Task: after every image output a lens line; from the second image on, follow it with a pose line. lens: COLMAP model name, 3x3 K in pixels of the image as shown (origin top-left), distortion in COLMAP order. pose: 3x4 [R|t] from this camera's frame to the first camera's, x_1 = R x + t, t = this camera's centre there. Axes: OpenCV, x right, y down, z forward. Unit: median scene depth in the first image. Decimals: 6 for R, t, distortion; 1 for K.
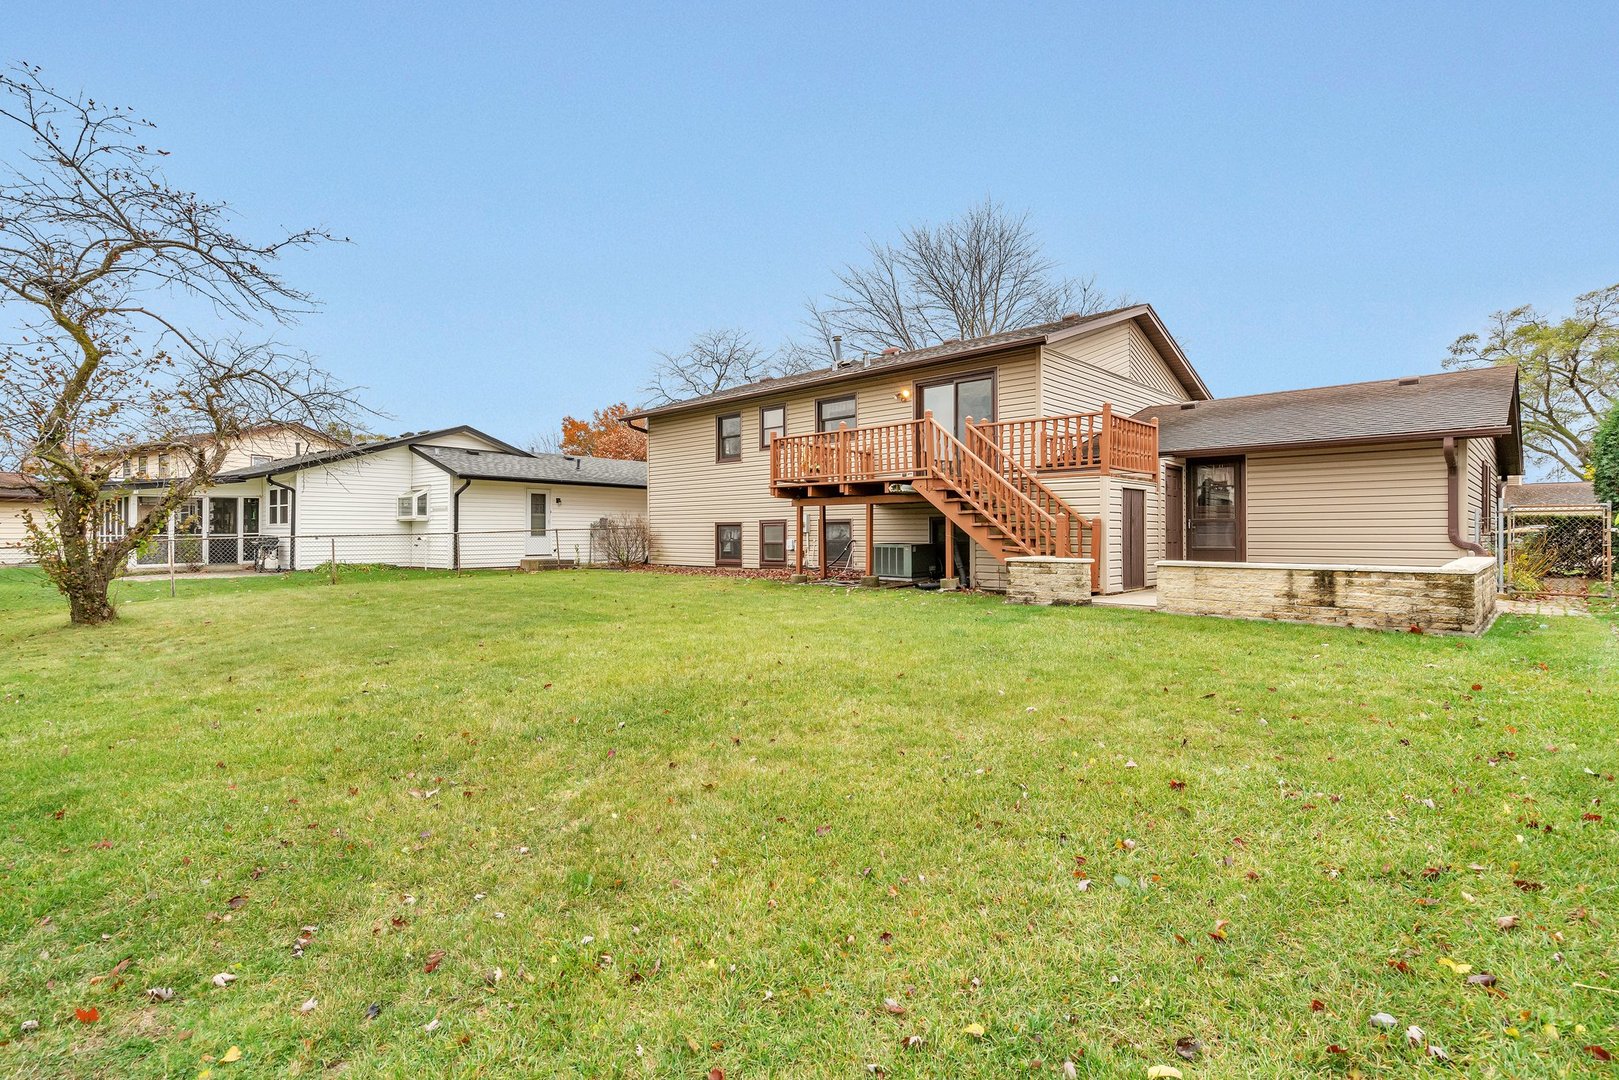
lens RADIAL K [[776.7, 0, 804.7], [0, 776.7, 541.9], [0, 0, 1]] dist [-0.005506, 0.003415]
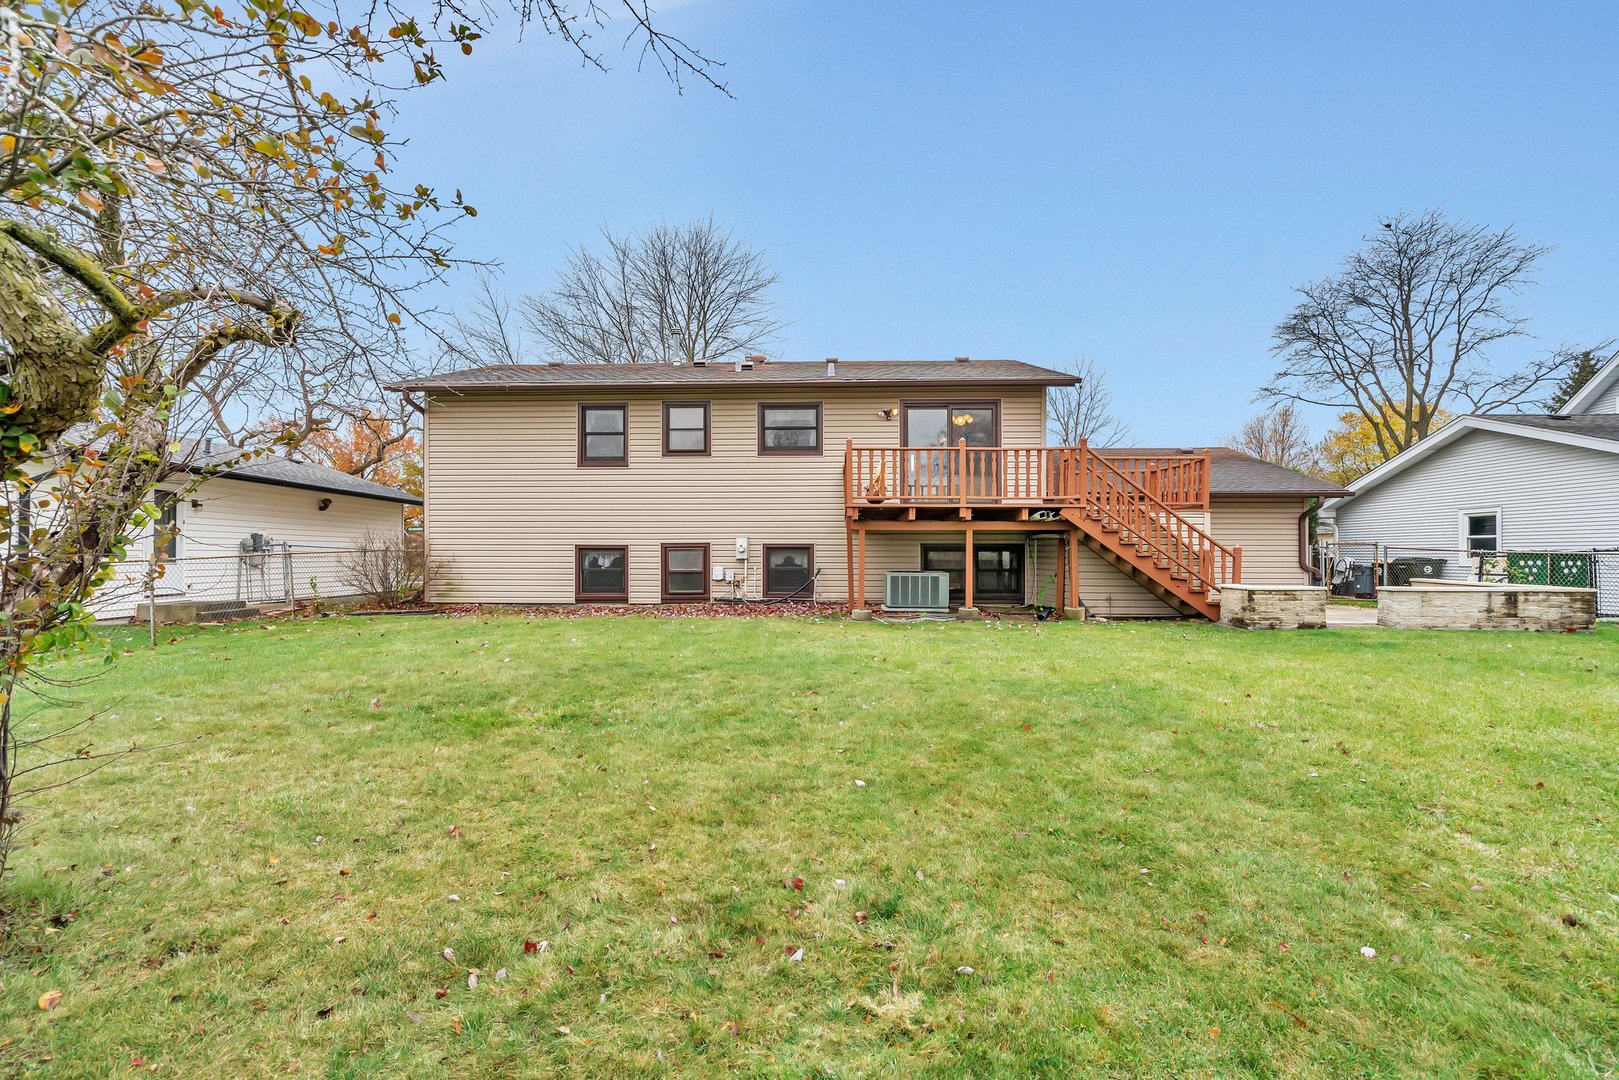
lens RADIAL K [[776.7, 0, 811.9], [0, 776.7, 534.7], [0, 0, 1]] dist [-0.005506, 0.003415]
pose [[0.748691, 0.017652, 0.662684, -0.567076], [0.004016, 0.999506, -0.031162, -0.013079], [-0.662907, 0.025992, 0.748250, 0.365834]]
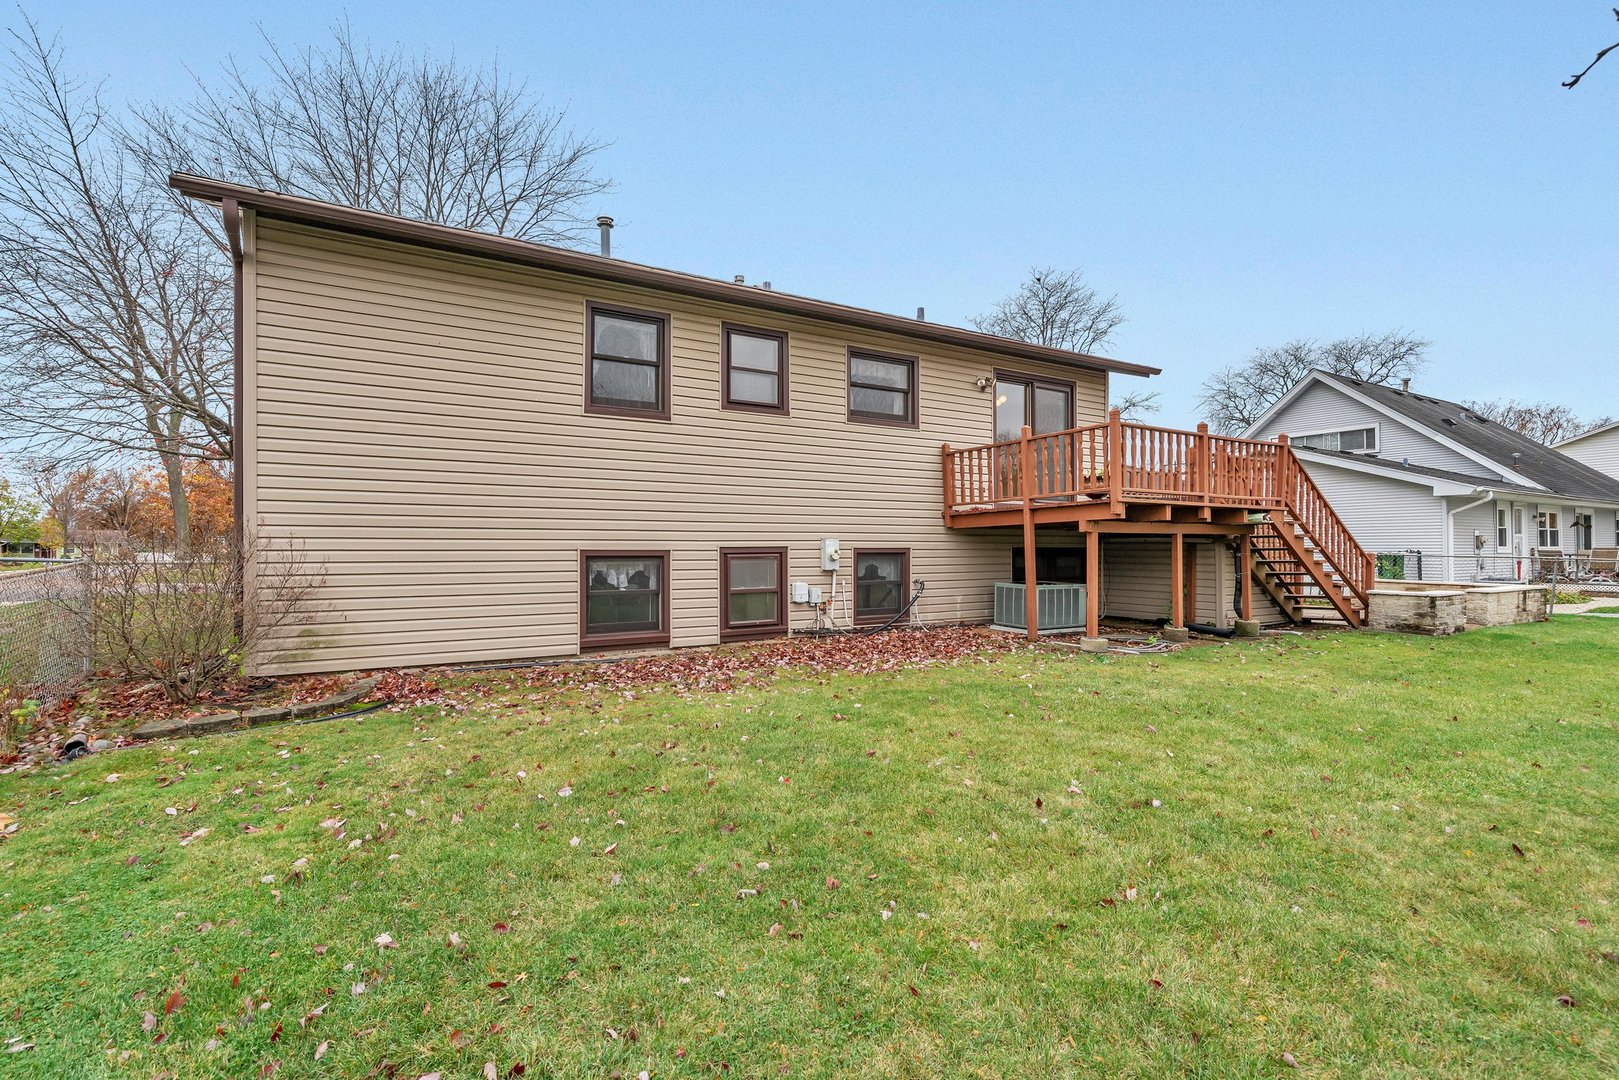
lens RADIAL K [[776.7, 0, 806.6], [0, 776.7, 538.6], [0, 0, 1]] dist [-0.005506, 0.003415]
pose [[0.240256, 0.012424, 0.970630, -0.638029], [0.008238, 0.999856, -0.014837, -0.030496], [-0.970675, 0.011560, 0.240119, 0.998120]]
